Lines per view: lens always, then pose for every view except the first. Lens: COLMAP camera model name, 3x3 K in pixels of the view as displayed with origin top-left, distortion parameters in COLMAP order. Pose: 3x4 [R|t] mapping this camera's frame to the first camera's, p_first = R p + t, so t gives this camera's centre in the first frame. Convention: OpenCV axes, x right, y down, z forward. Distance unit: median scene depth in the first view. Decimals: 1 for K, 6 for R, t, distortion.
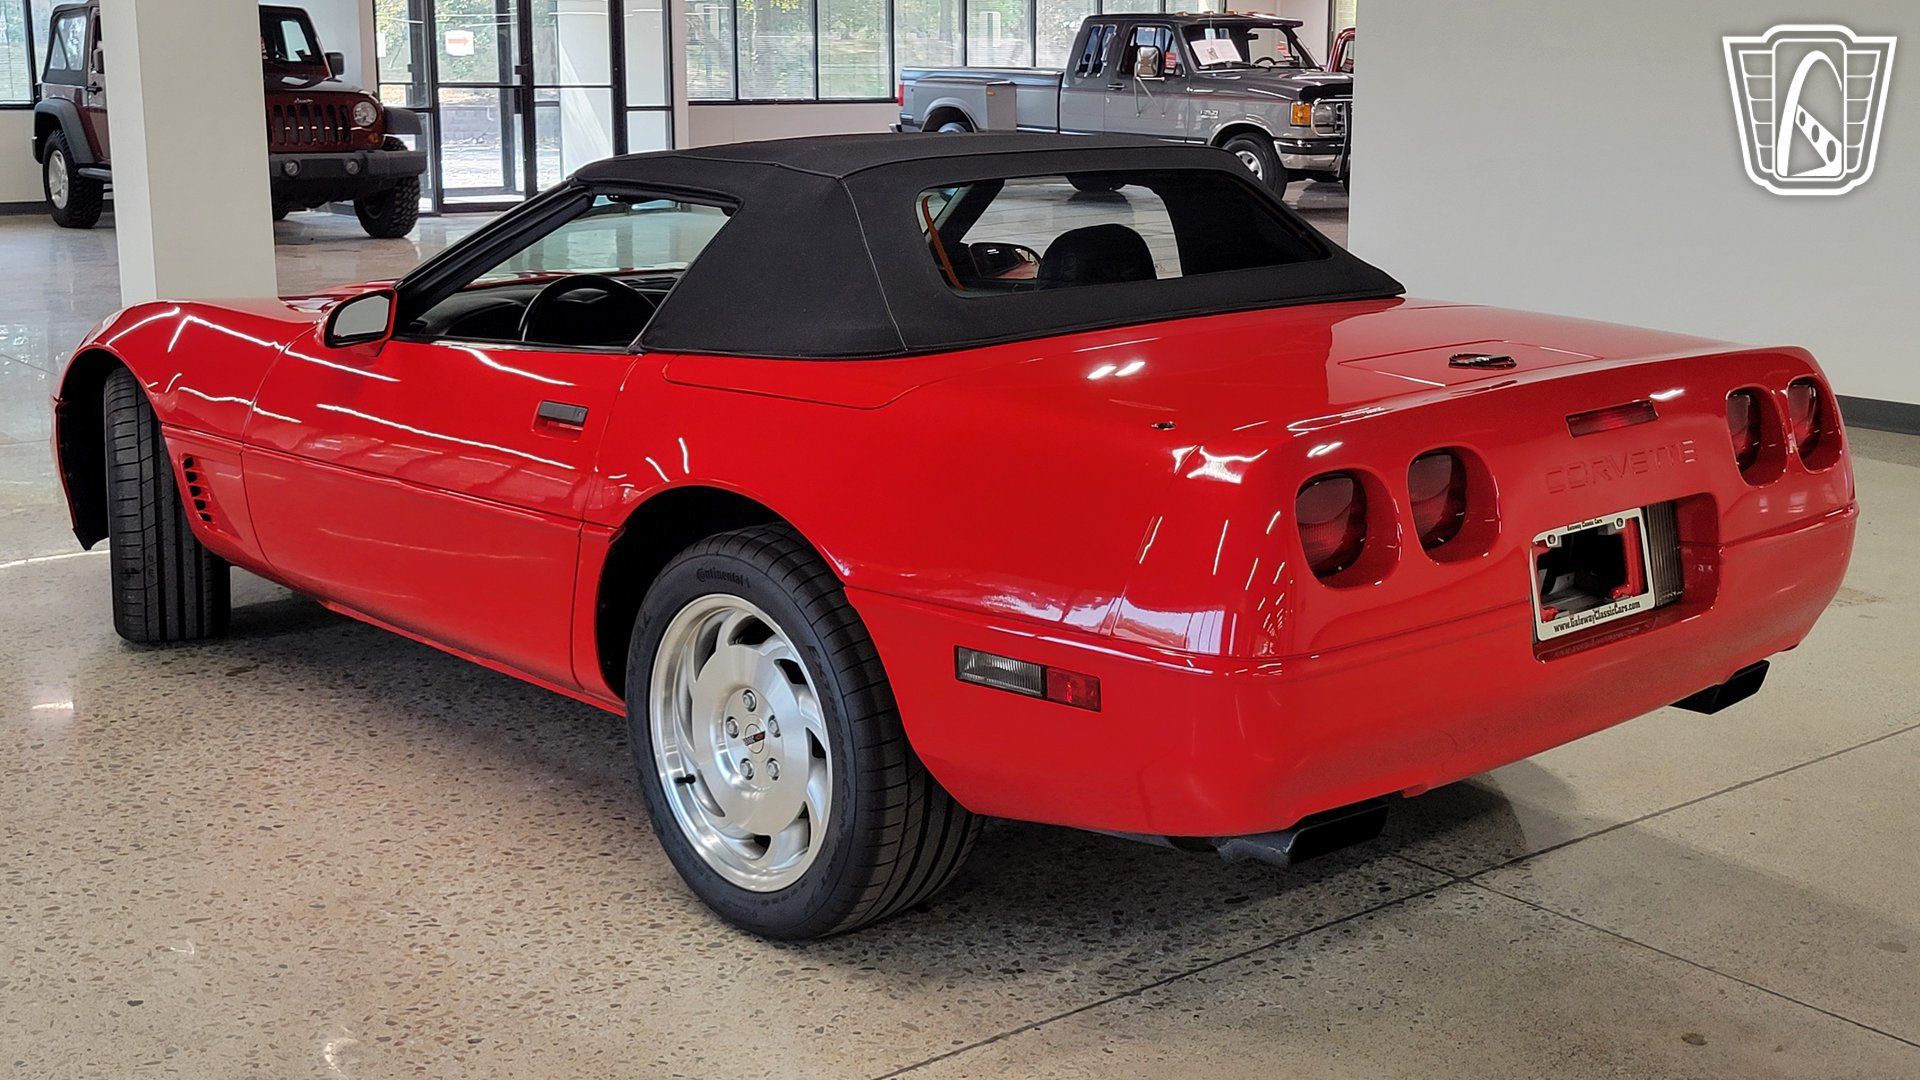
lens RADIAL K [[2236.6, 0, 1002.1], [0, 2236.6, 497.2], [0, 0, 1]] dist [0.062694, 0.000000]
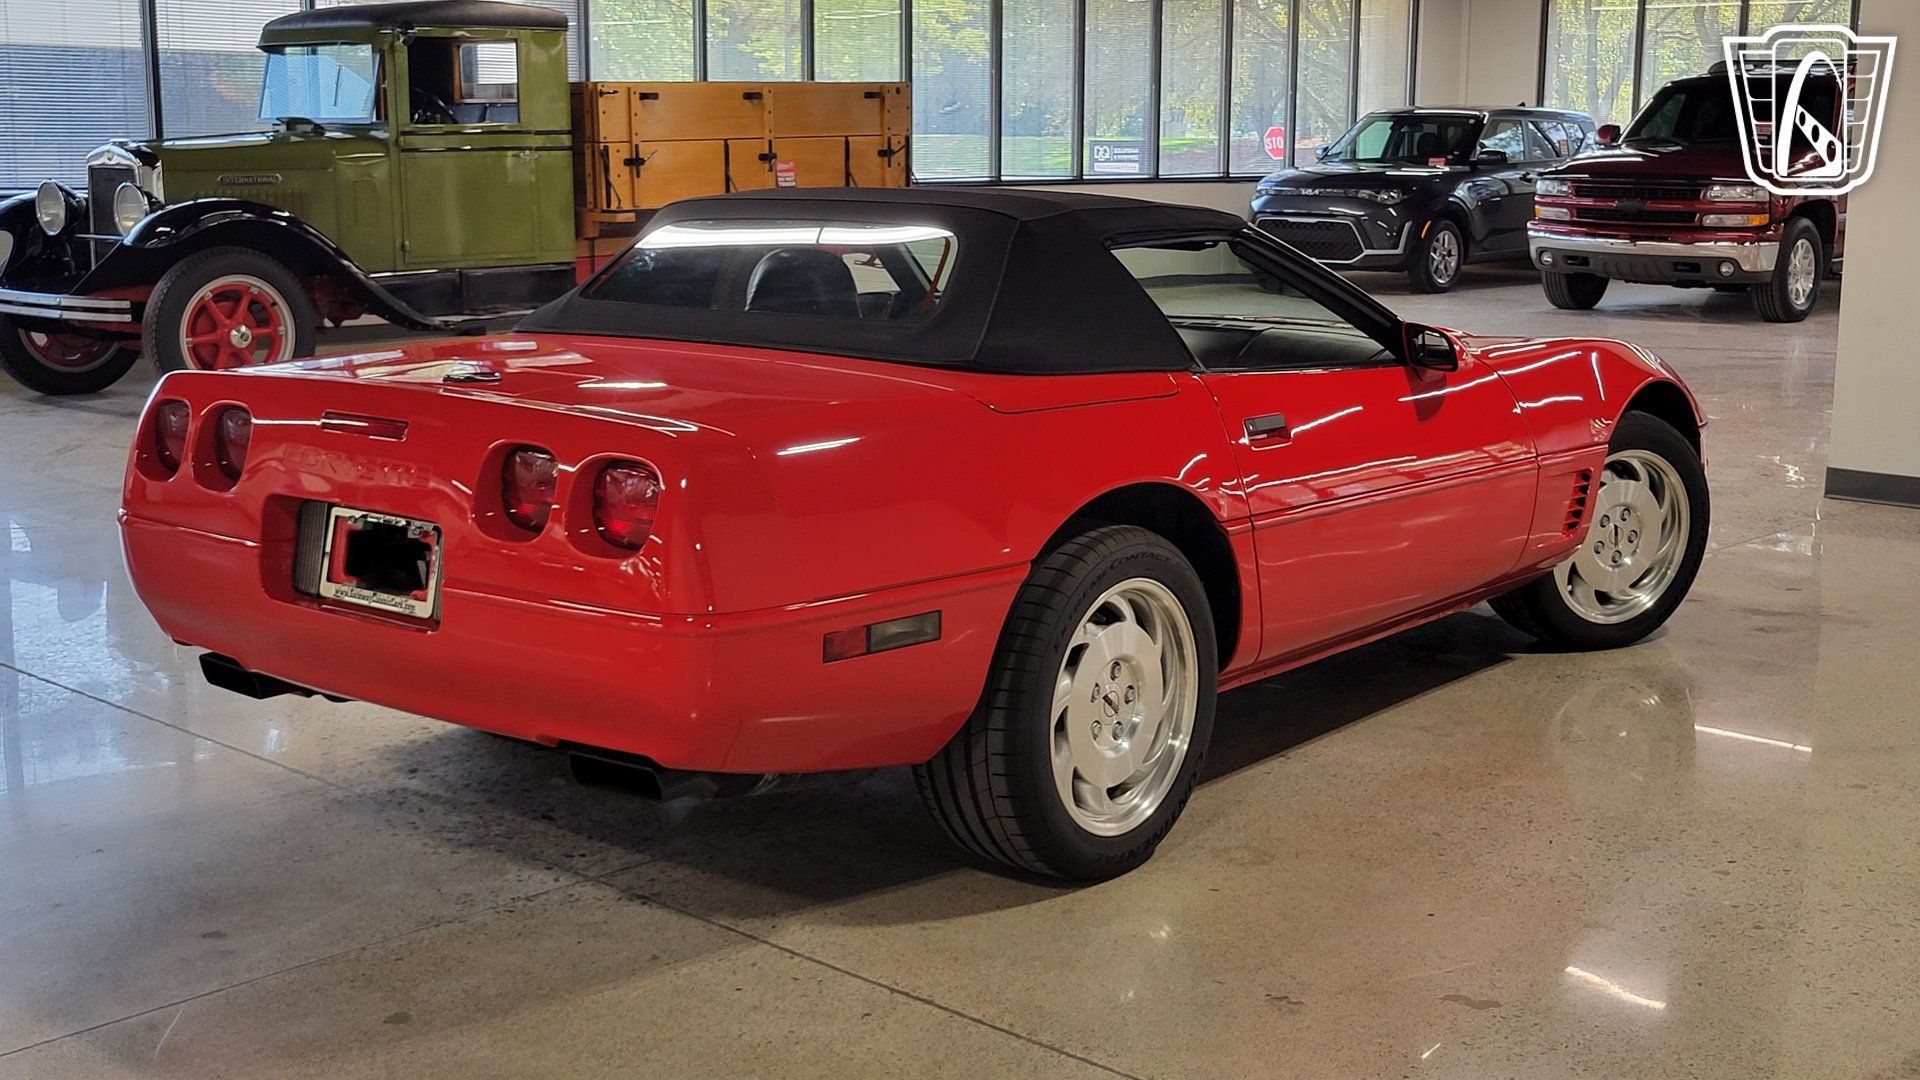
lens RADIAL K [[2236.6, 0, 965.3], [0, 2236.6, 484.0], [0, 0, 1]] dist [0.062694, 0.000000]
pose [[0.147169, 0.155231, -0.976854, 1.314562], [-0.198631, 0.972127, 0.124555, -0.192735], [0.968962, 0.175703, 0.173901, 0.998451]]
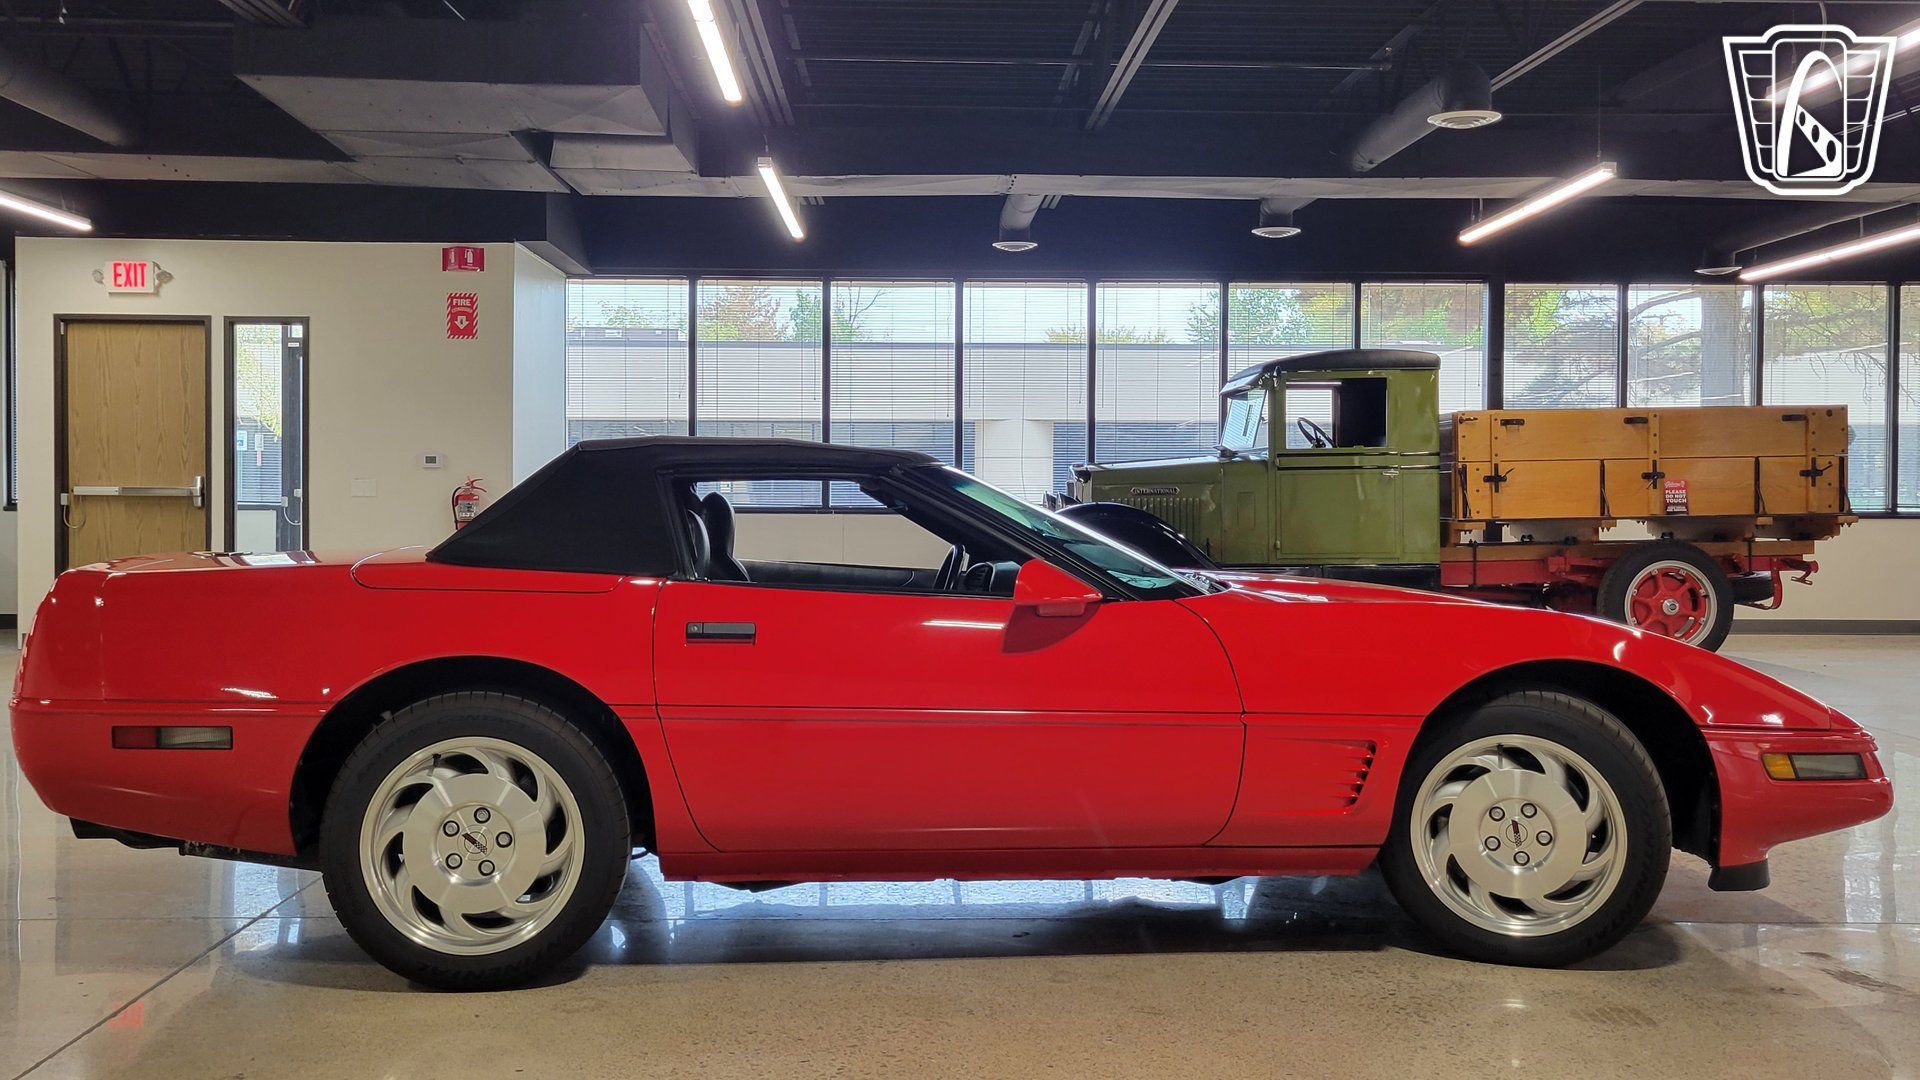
lens RADIAL K [[1798.7, 0, 941.8], [0, 1798.7, 527.0], [0, 0, 1]] dist [0.042213, 0.000000]
pose [[-0.606616, 0.013658, -0.794877, 0.927257], [-0.159646, 0.977392, 0.138629, -0.340256], [0.778800, 0.210994, -0.590722, 2.111297]]
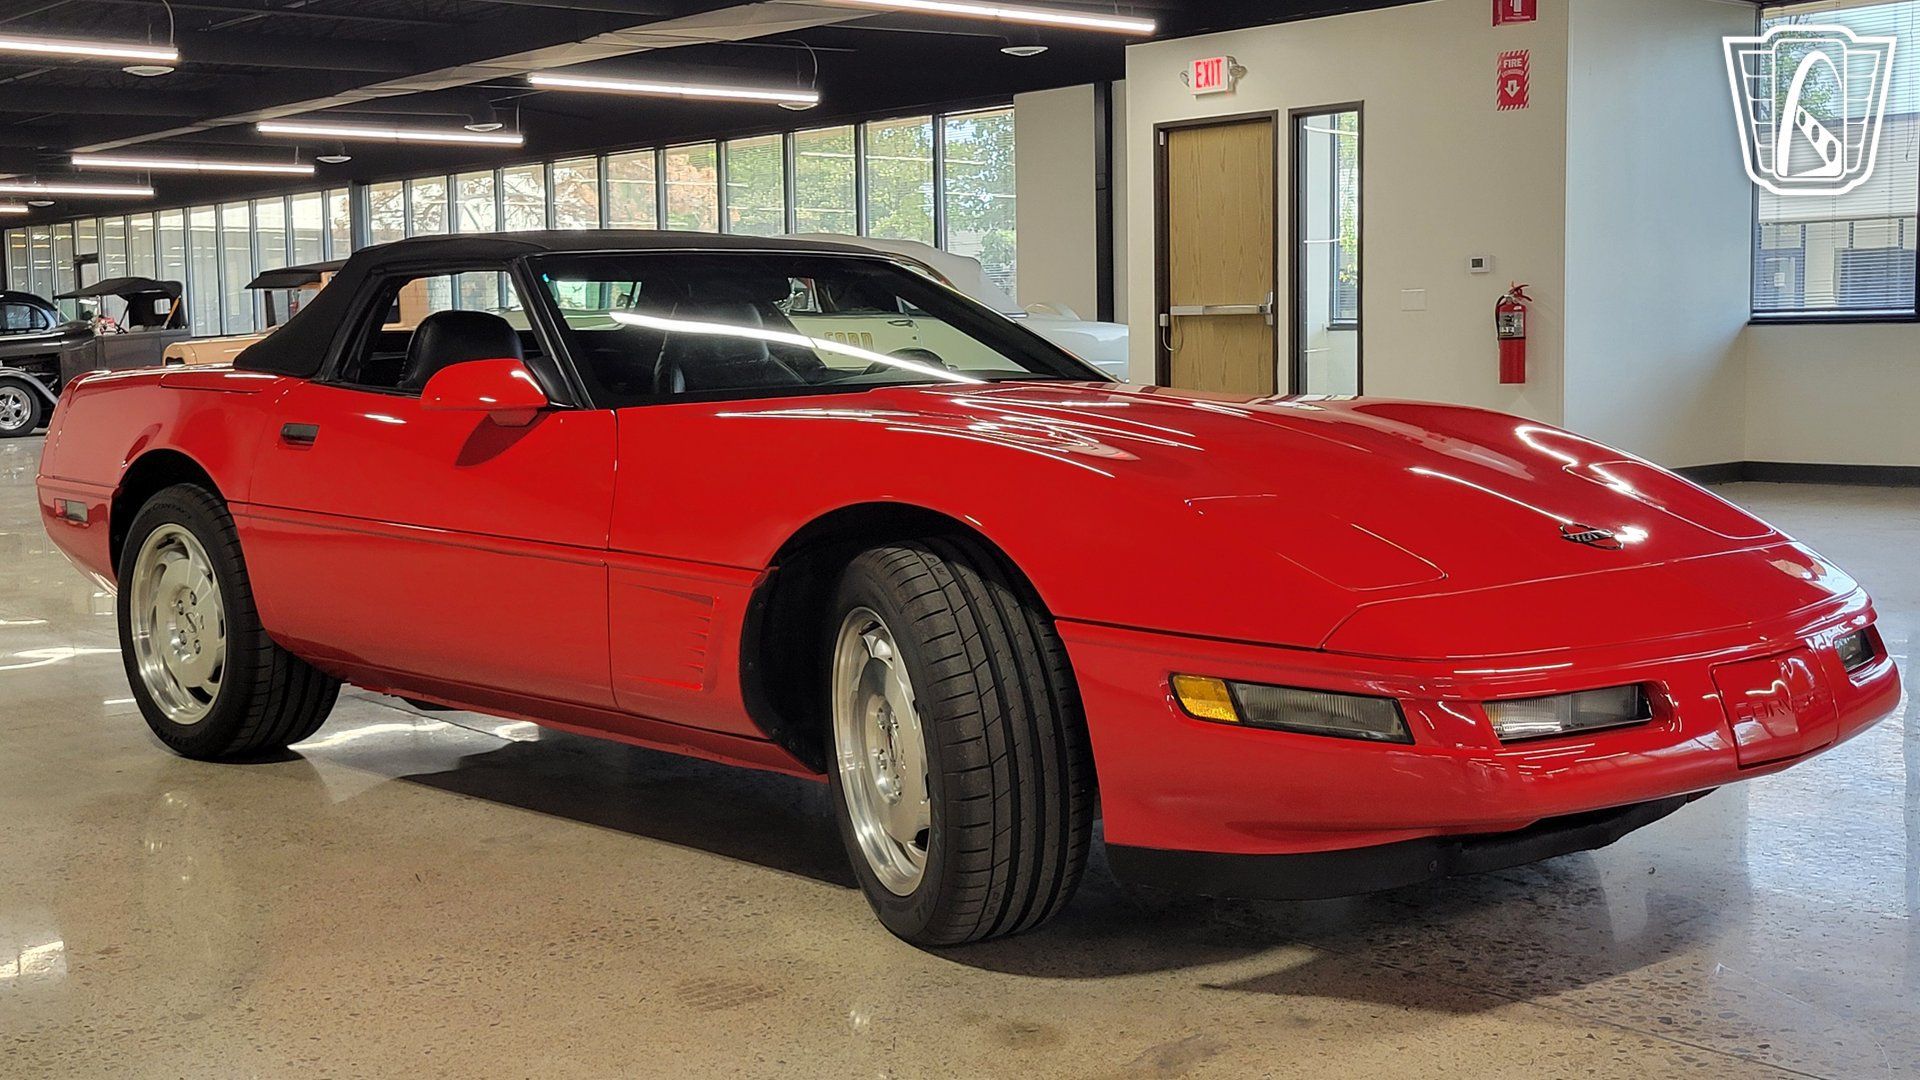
lens RADIAL K [[2236.6, 0, 941.0], [0, 2236.6, 511.7], [0, 0, 1]] dist [0.062694, 0.000000]
pose [[-0.999264, 0.019218, -0.033190, -0.208684], [0.009331, 0.961218, 0.275633, -0.428362], [0.037200, 0.275121, -0.960690, 2.699440]]
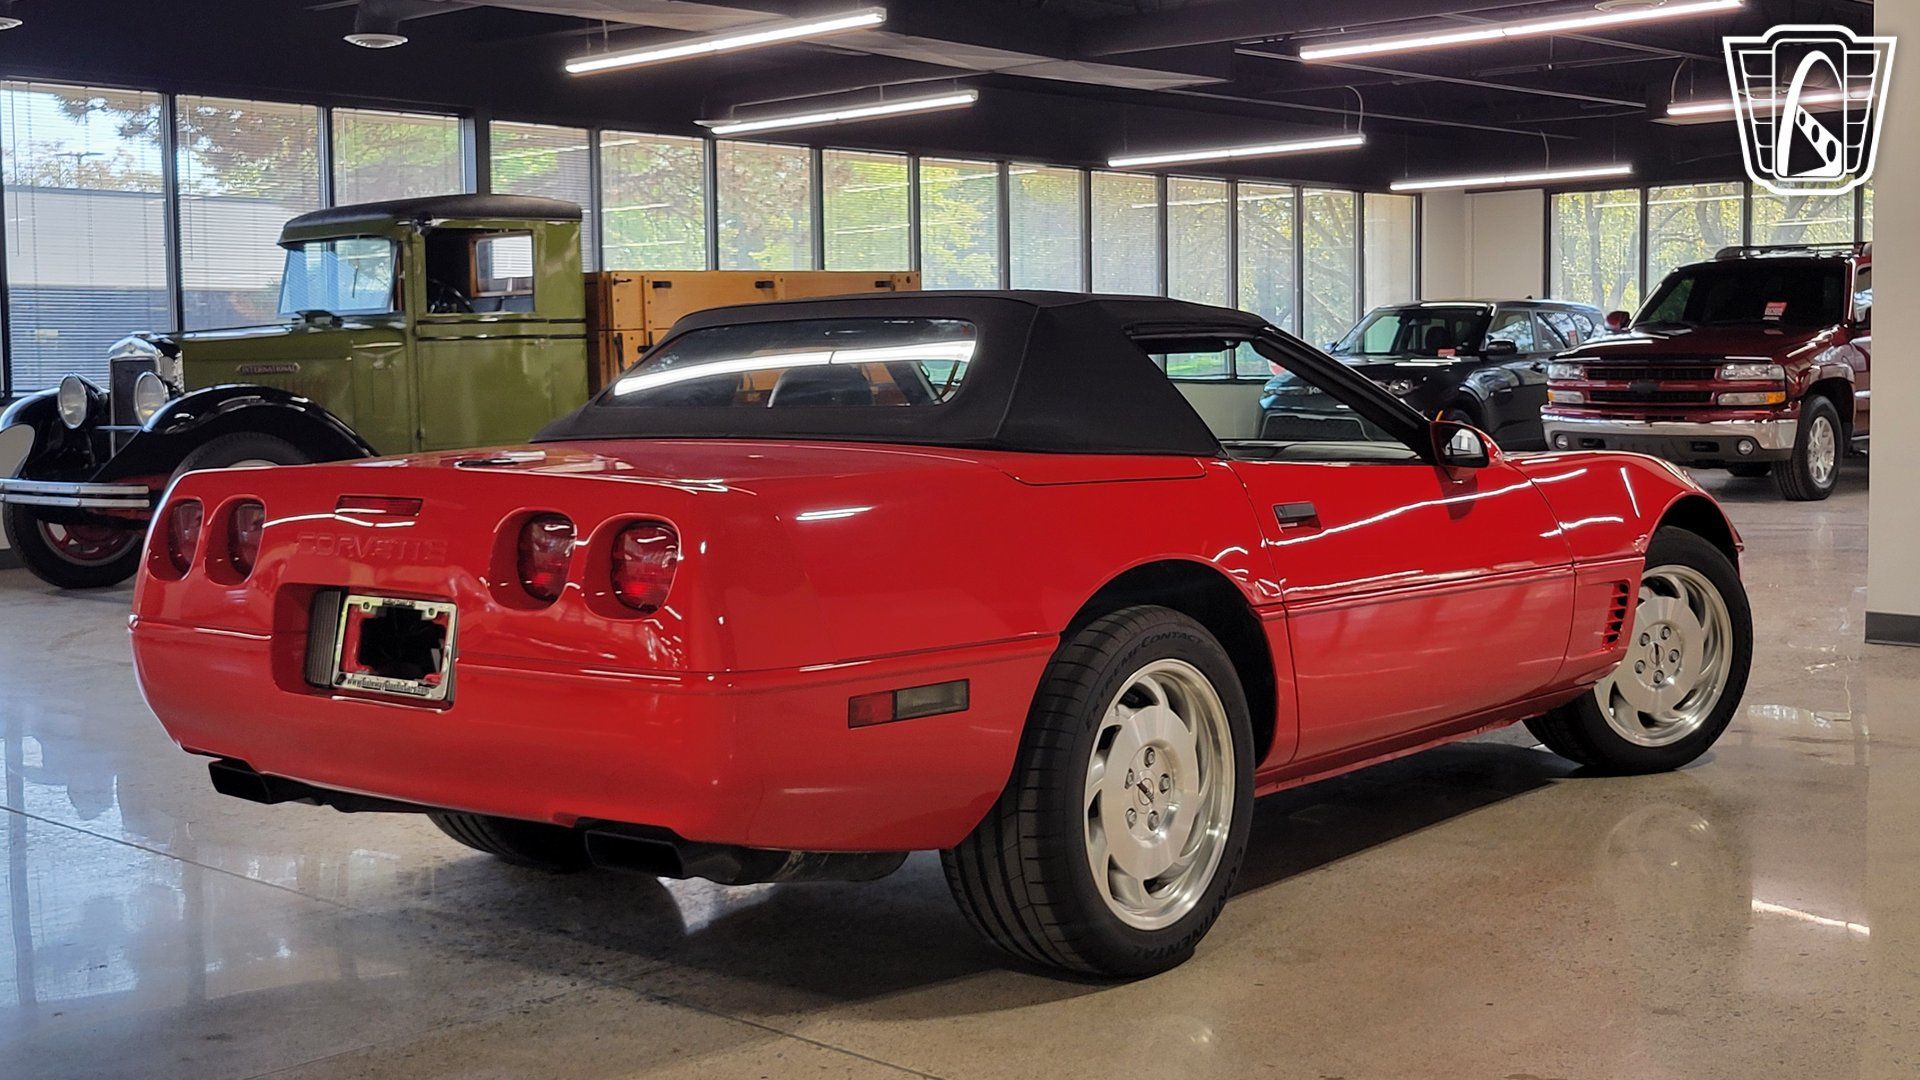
lens RADIAL K [[2236.6, 0, 931.4], [0, 2236.6, 495.4], [0, 0, 1]] dist [0.062694, 0.000000]
pose [[0.128988, 0.057036, -0.990005, 1.296879], [-0.179440, 0.983206, 0.033265, -0.117646], [0.975276, 0.173355, 0.137056, 1.009648]]
